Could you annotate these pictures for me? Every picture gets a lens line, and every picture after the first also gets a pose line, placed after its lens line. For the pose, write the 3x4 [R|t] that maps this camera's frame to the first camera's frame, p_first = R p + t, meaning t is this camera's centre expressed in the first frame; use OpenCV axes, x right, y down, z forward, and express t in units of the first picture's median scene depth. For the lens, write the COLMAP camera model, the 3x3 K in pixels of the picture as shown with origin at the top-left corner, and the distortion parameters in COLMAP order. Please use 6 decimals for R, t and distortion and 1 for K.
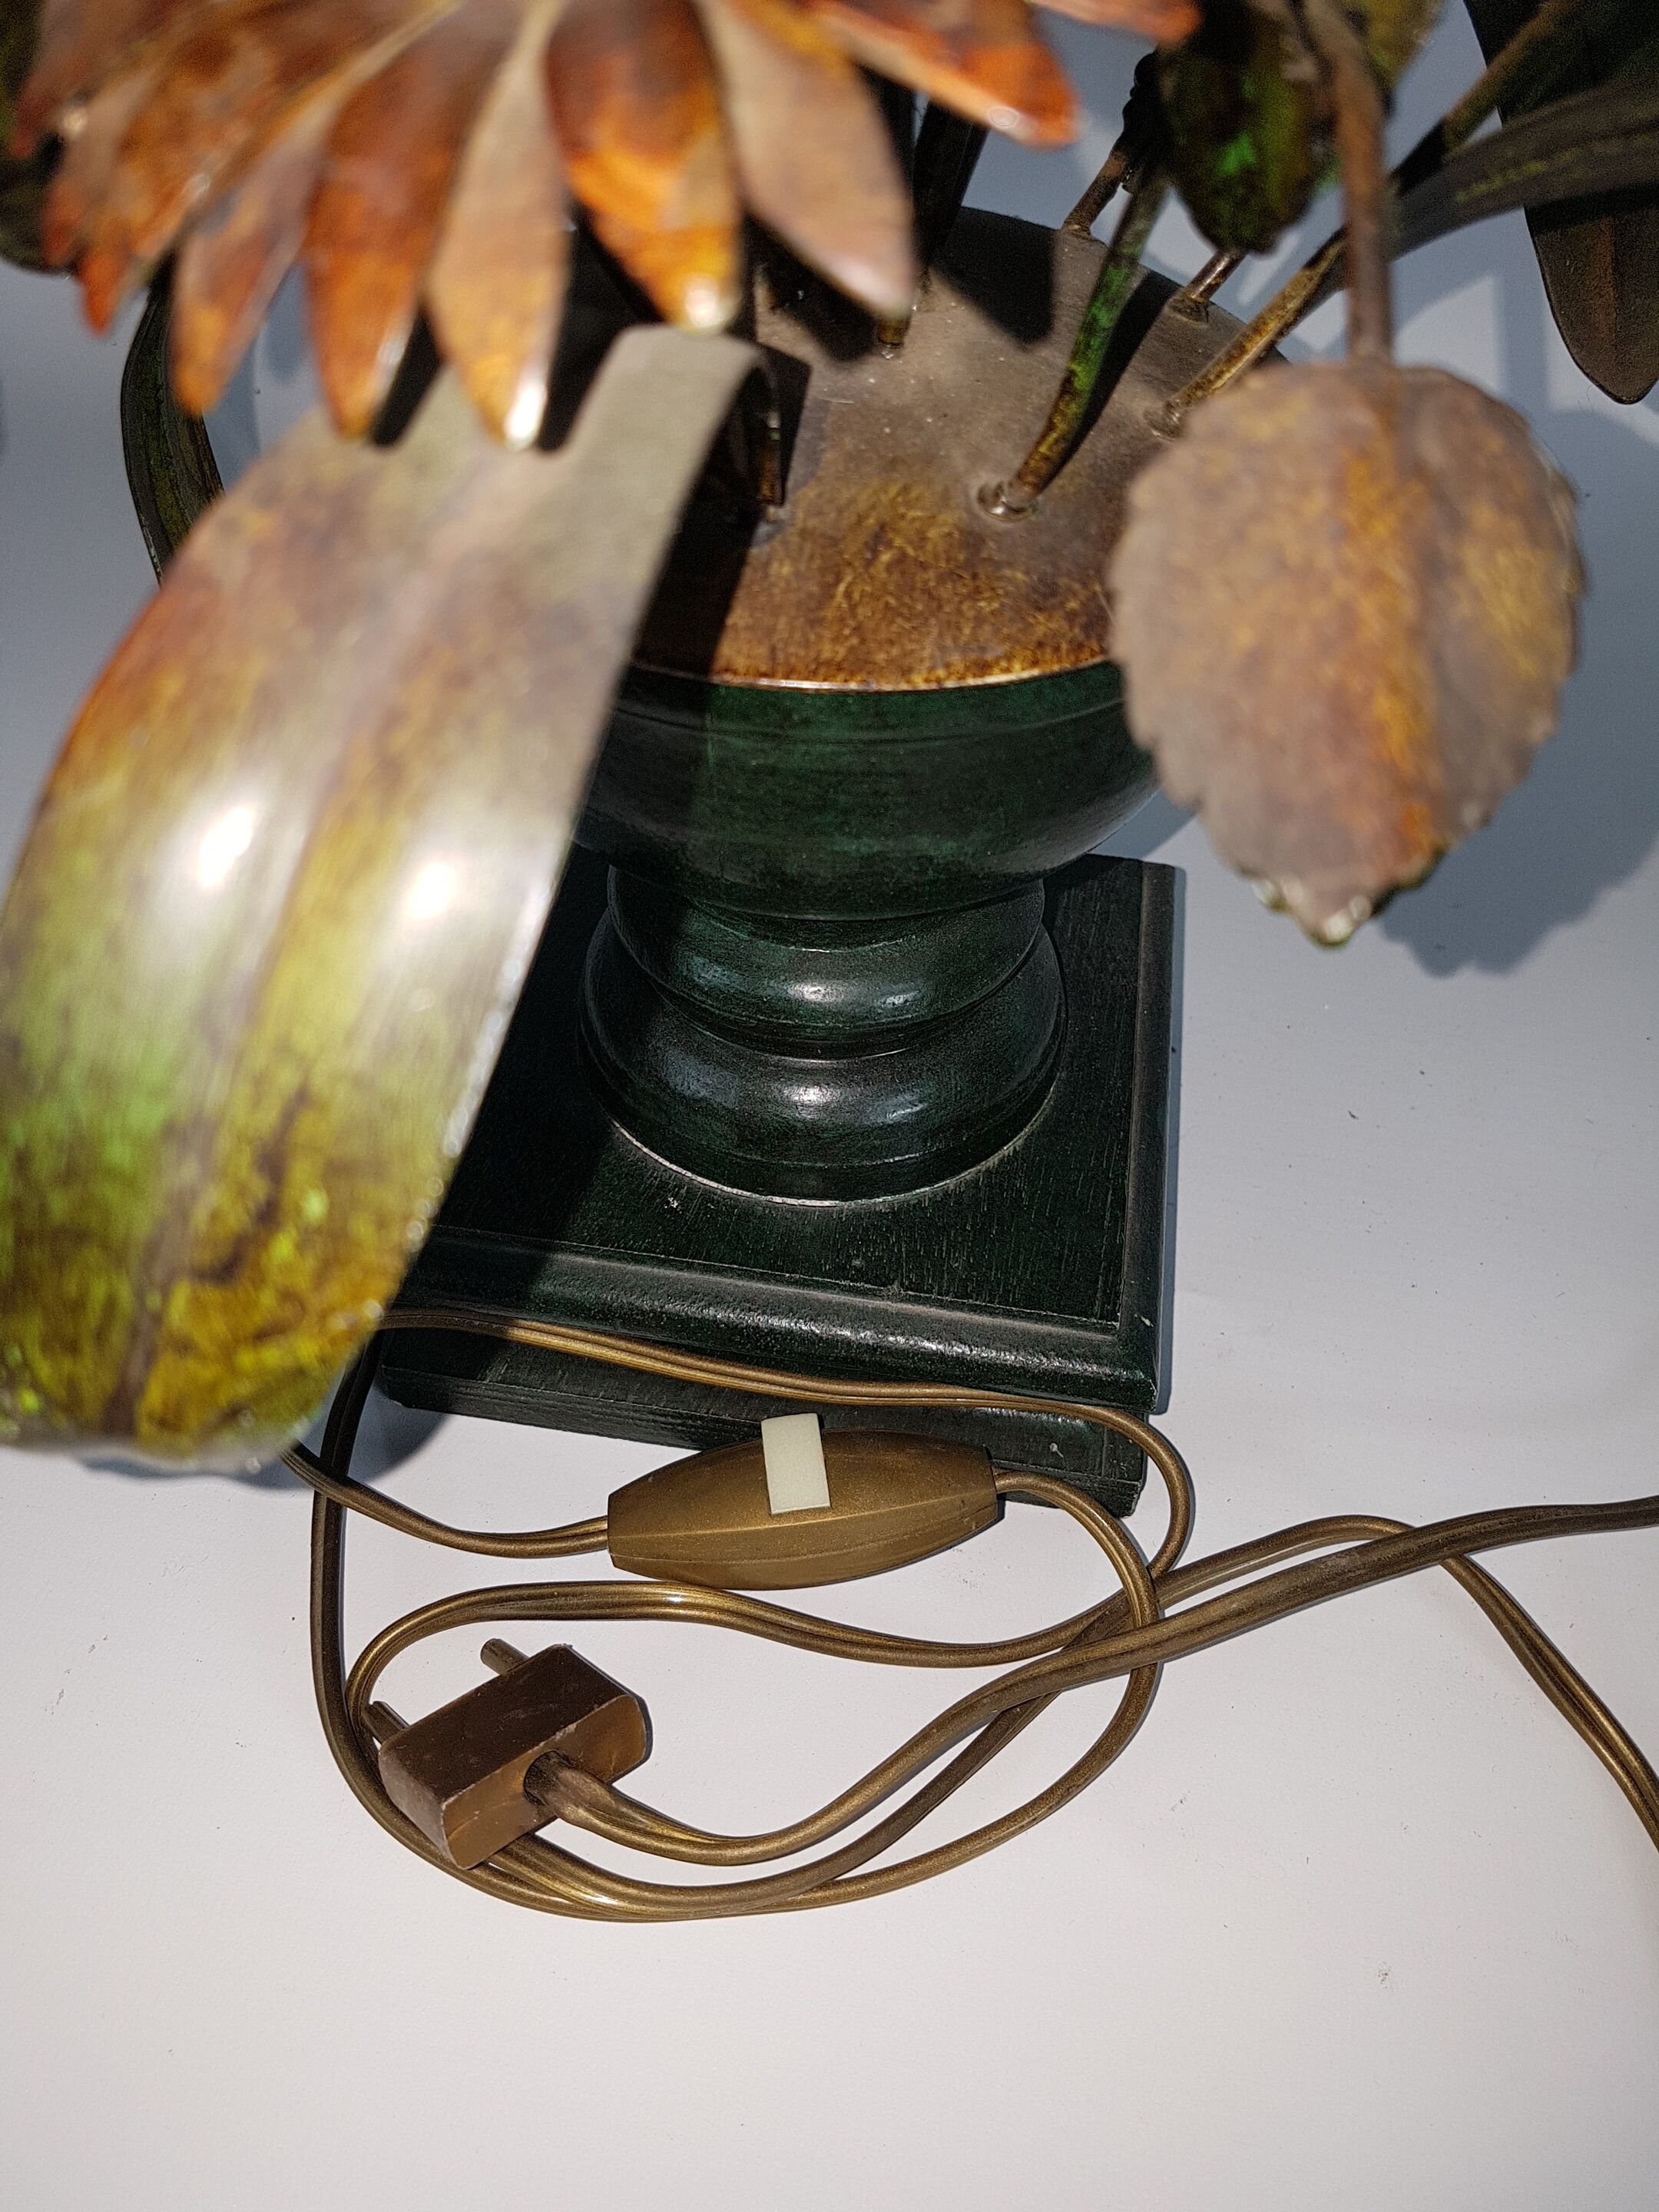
lens RADIAL K [[1818.4, 0, 781.6], [0, 1818.4, 1114.5], [0, 0, 1]] dist [0.013785, -0.022441]
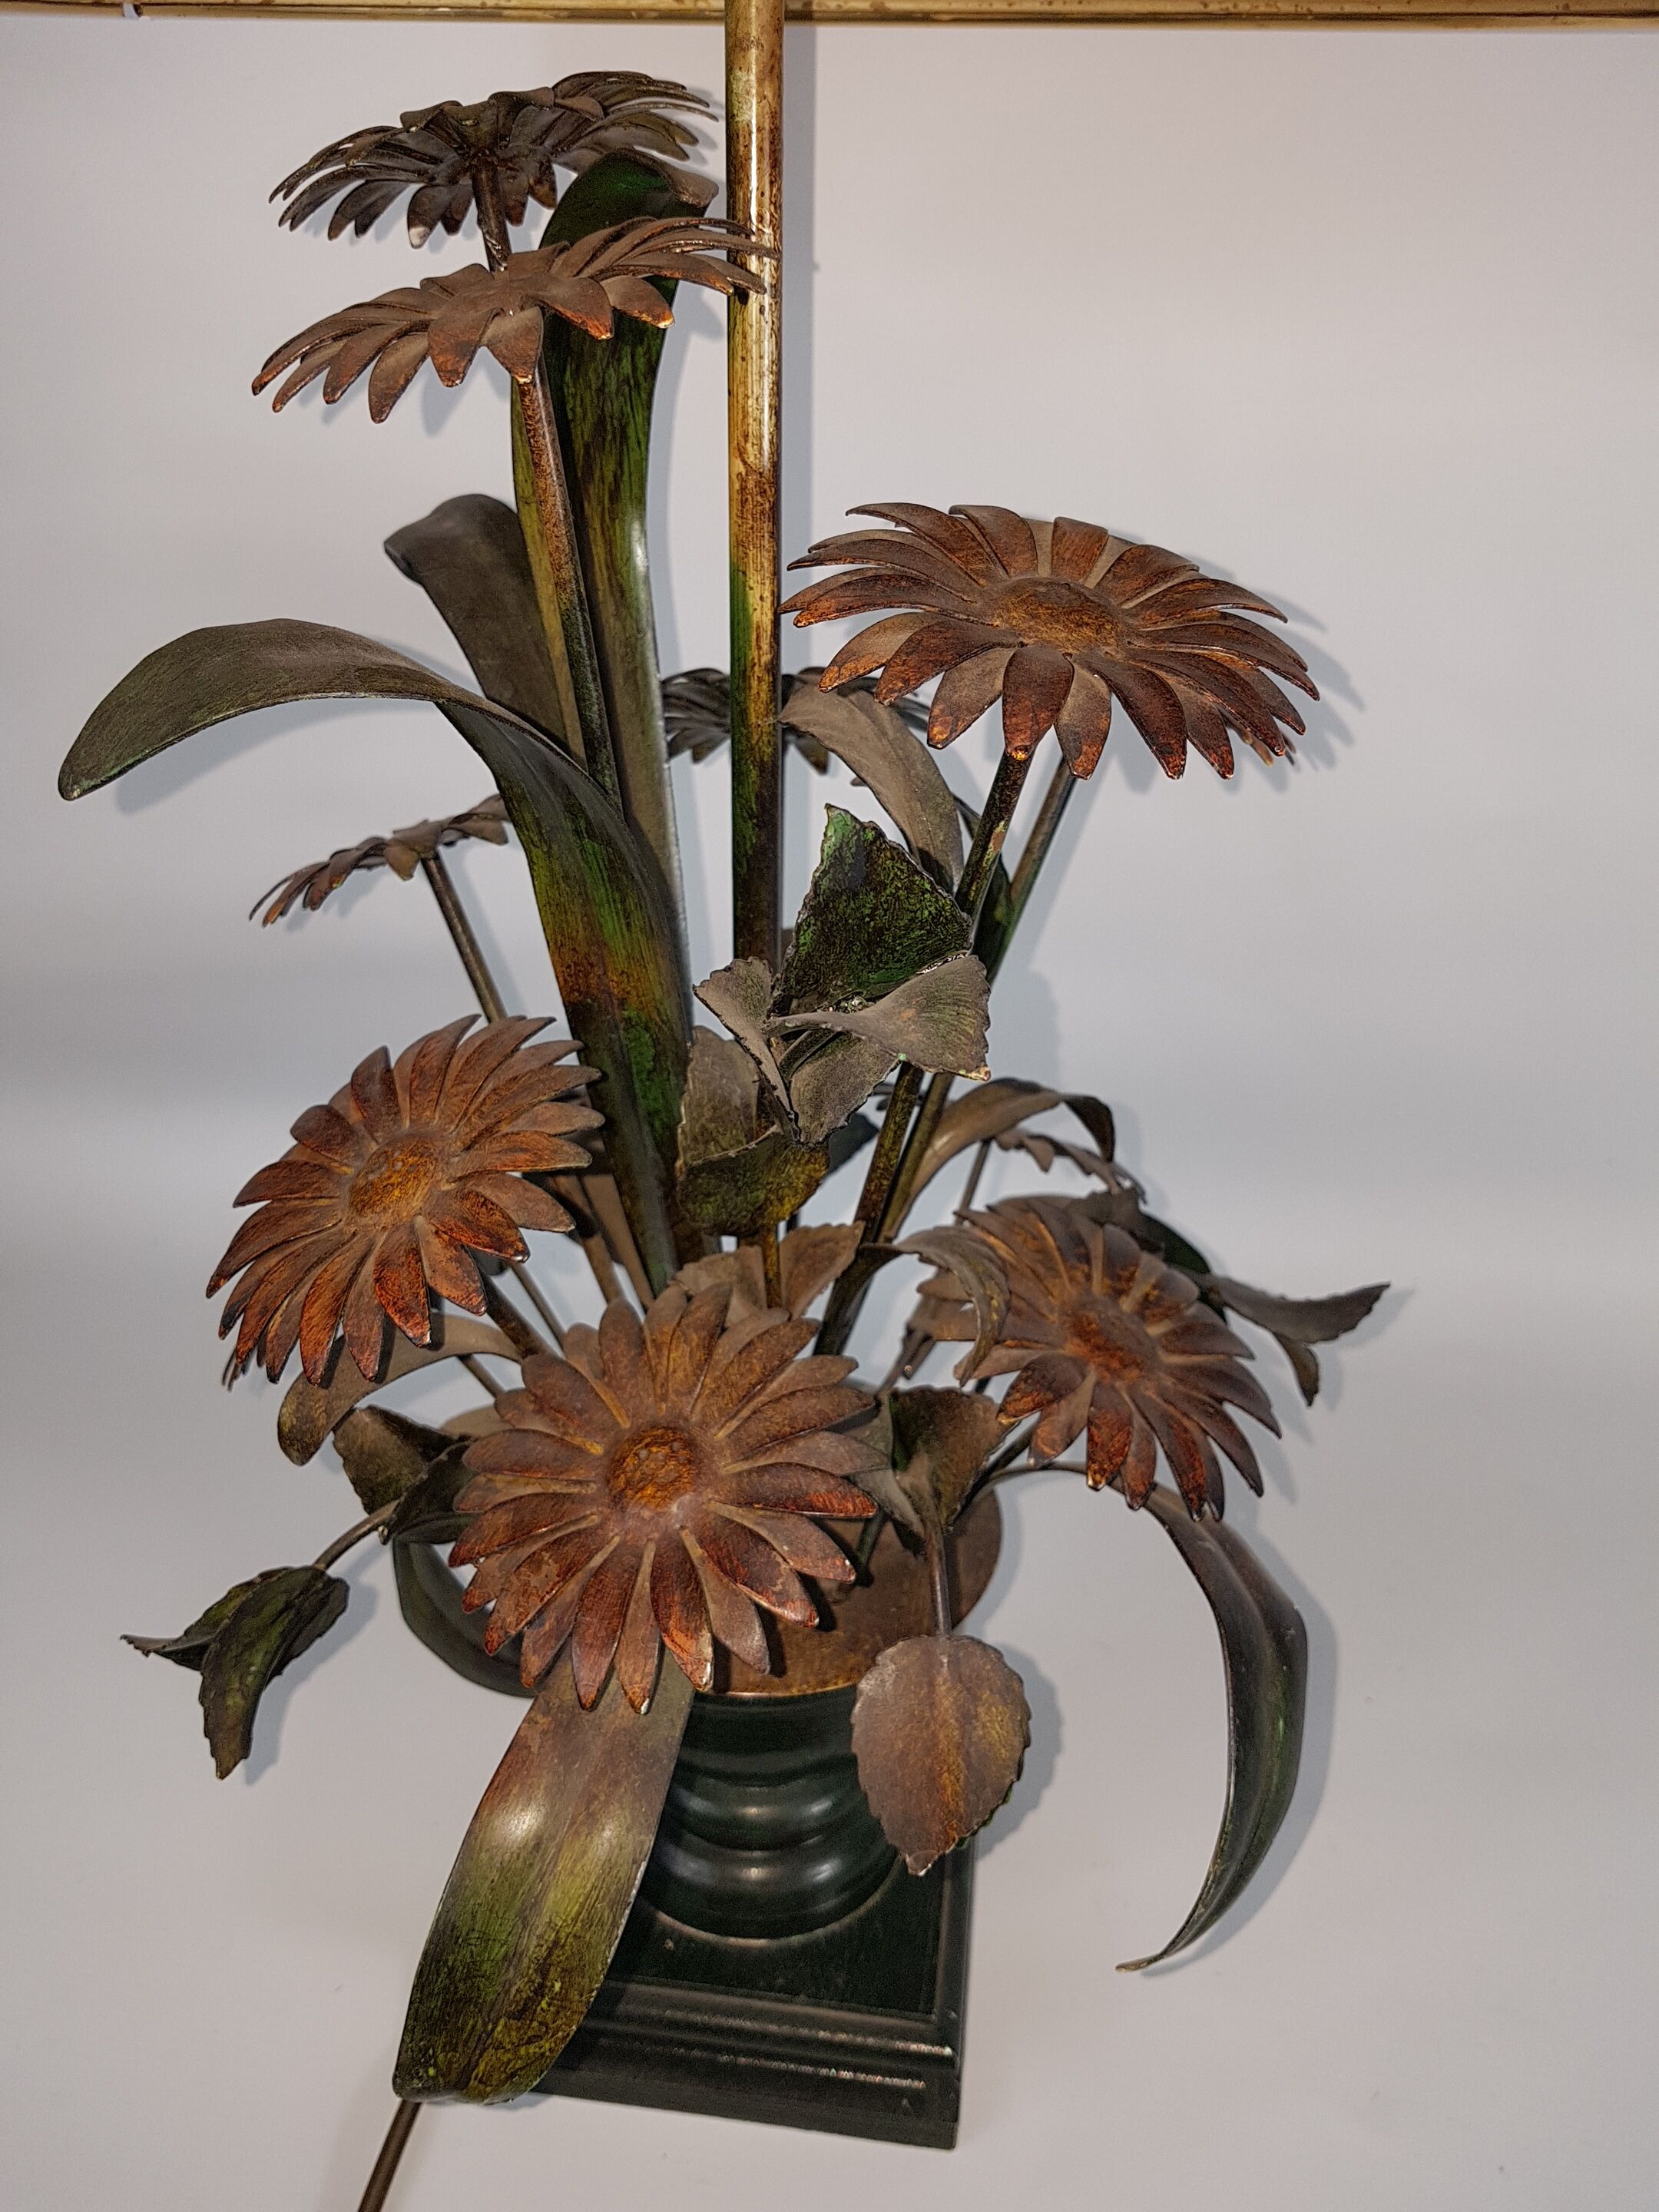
lens RADIAL K [[1818.4, 0, 793.1], [0, 1818.4, 1125.8], [0, 0, 1]] dist [0.013785, -0.022441]
pose [[0.999397, -0.011686, 0.032701, 0.011753], [0.021790, 0.944256, -0.328491, -0.164353], [-0.027039, 0.329005, 0.943941, -1.250824]]
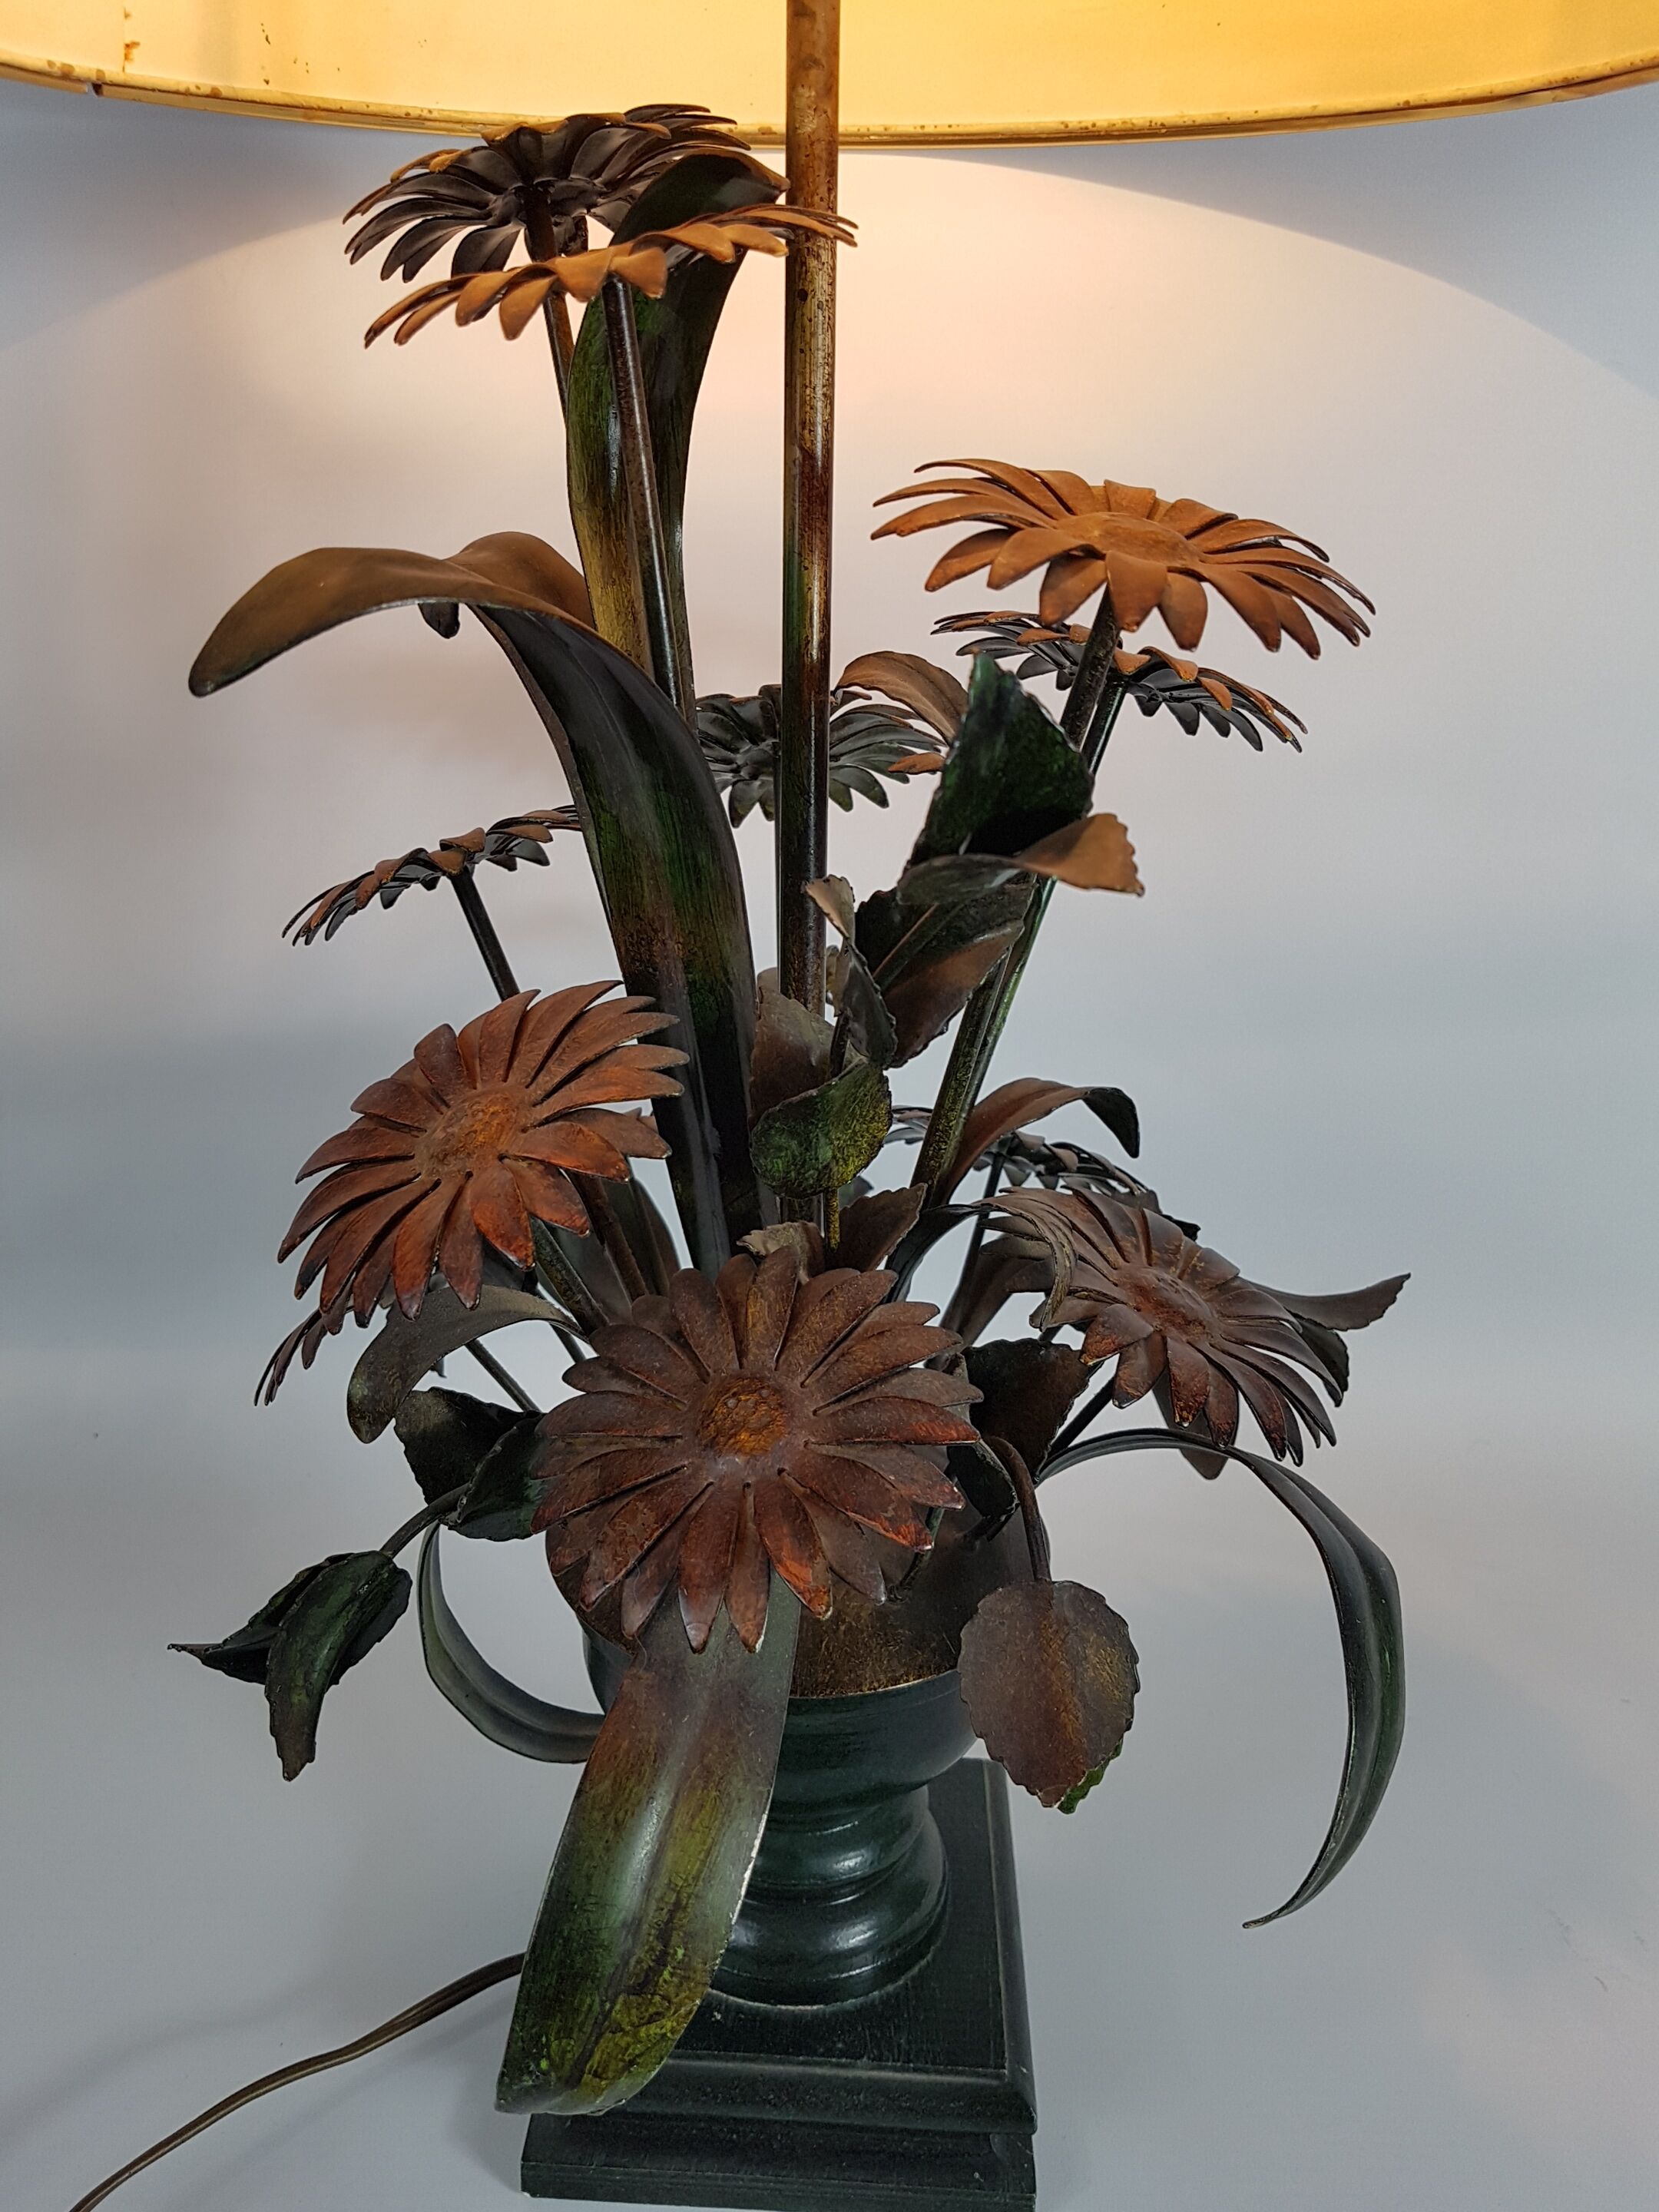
lens RADIAL K [[1818.4, 0, 769.8], [0, 1818.4, 1096.4], [0, 0, 1]] dist [0.013785, -0.022441]
pose [[0.994161, -0.034861, 0.102123, -0.221937], [0.078109, 0.885449, -0.458125, 0.104756], [-0.074454, 0.463427, 0.883002, -1.138881]]
